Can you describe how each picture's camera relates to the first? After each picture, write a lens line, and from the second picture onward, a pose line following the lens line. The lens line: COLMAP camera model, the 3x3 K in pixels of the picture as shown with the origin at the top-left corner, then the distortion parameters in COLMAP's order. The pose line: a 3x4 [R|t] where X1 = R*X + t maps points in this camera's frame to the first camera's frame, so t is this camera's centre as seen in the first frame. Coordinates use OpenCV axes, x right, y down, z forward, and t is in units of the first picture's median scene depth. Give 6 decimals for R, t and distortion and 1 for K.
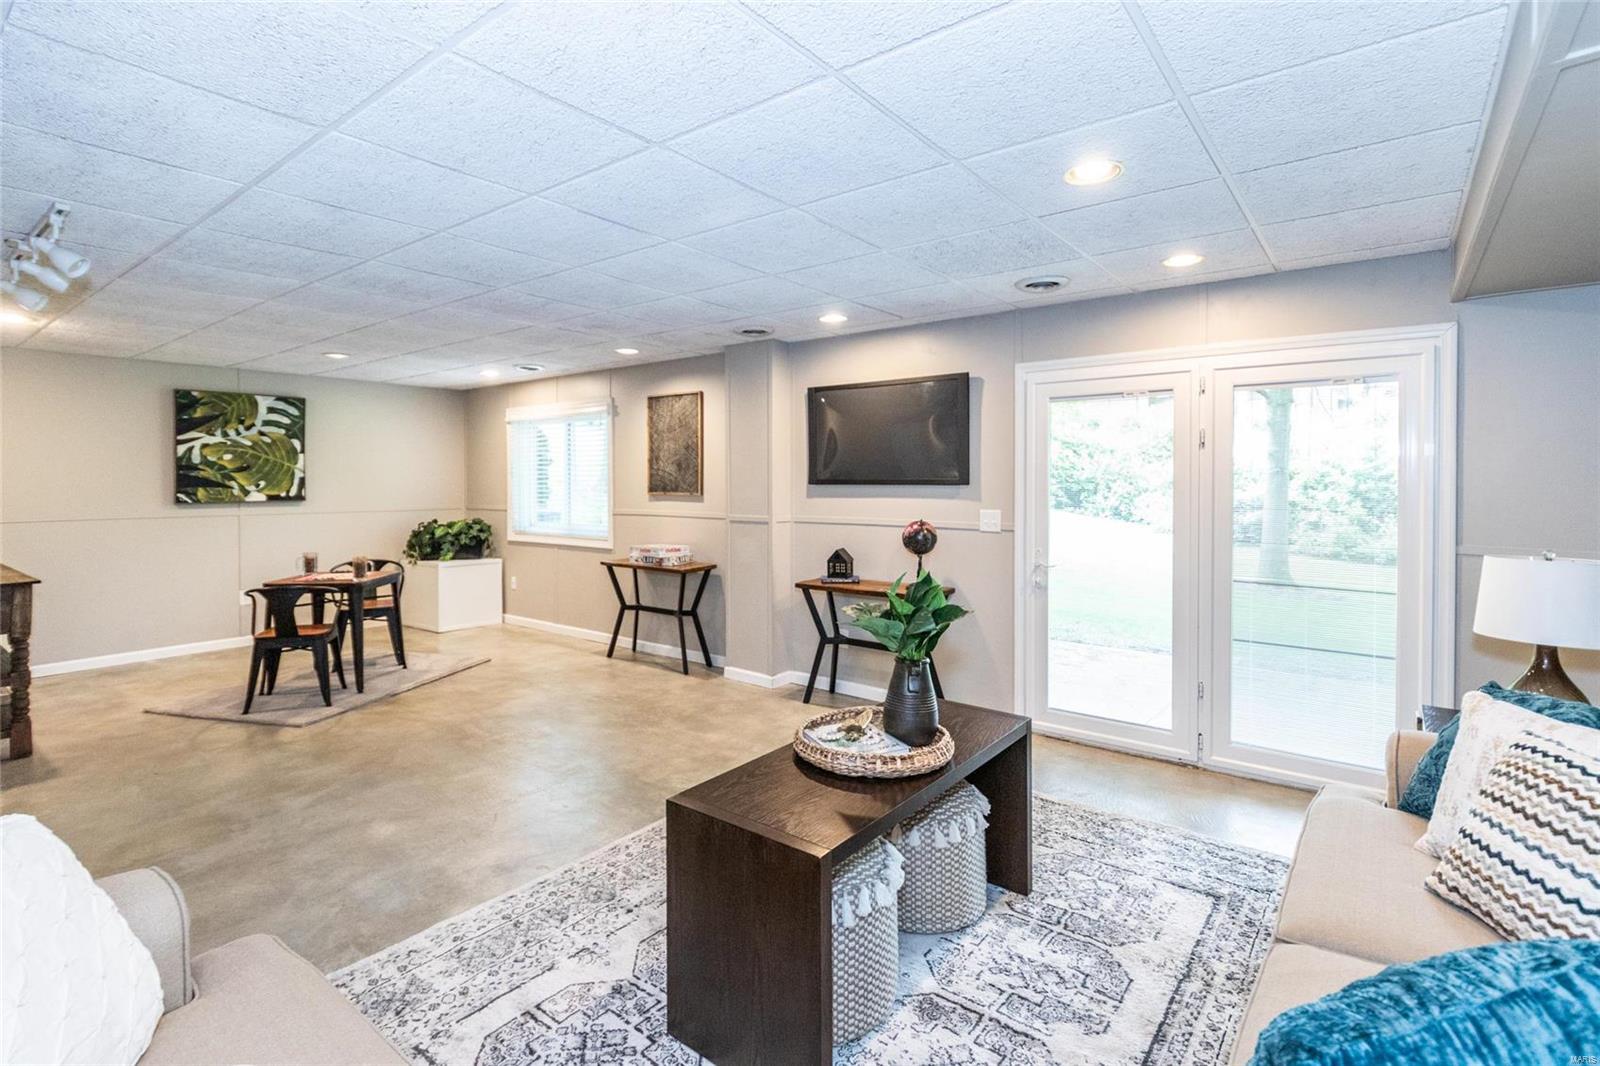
lens RADIAL K [[767.1, 0, 812.5], [0, 767.1, 489.3], [0, 0, 1]] dist [0.013730, -0.005989]
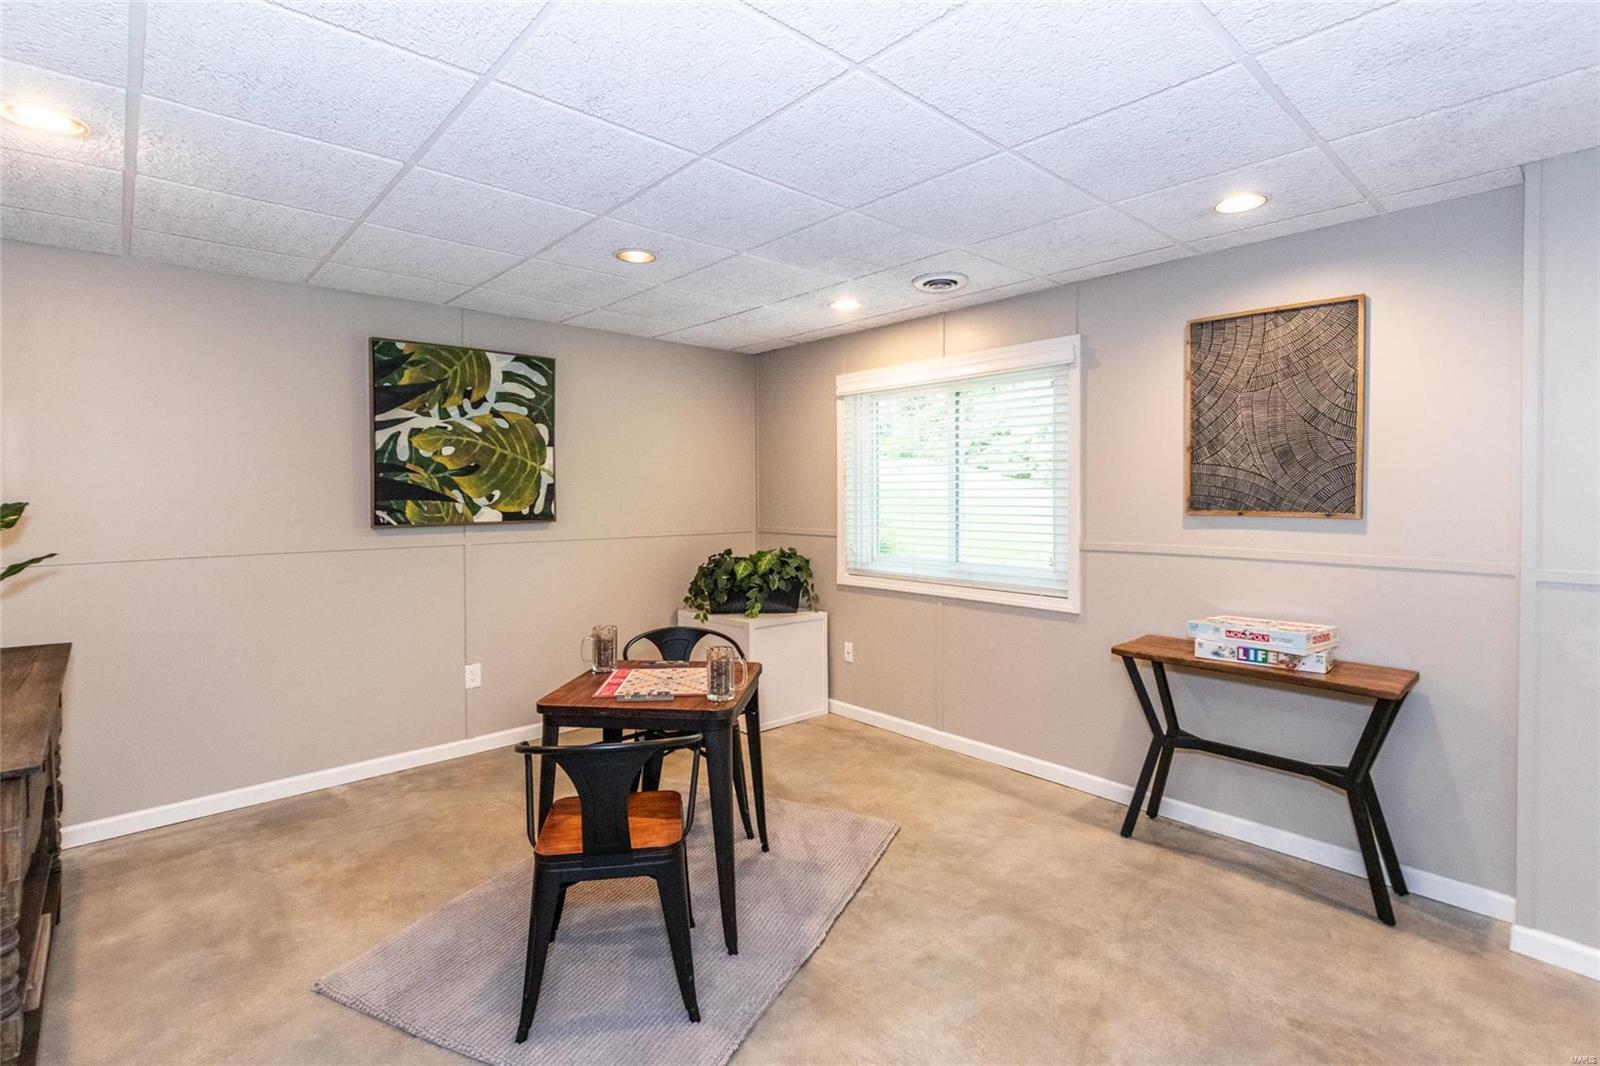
lens RADIAL K [[767.1, 0, 812.3], [0, 767.1, 512.1], [0, 0, 1]] dist [0.013730, -0.005989]
pose [[0.984517, 0.004108, -0.175241, -0.364855], [-0.001550, 0.999890, 0.014735, -0.002302], [0.175282, -0.014236, 0.984415, 0.446692]]
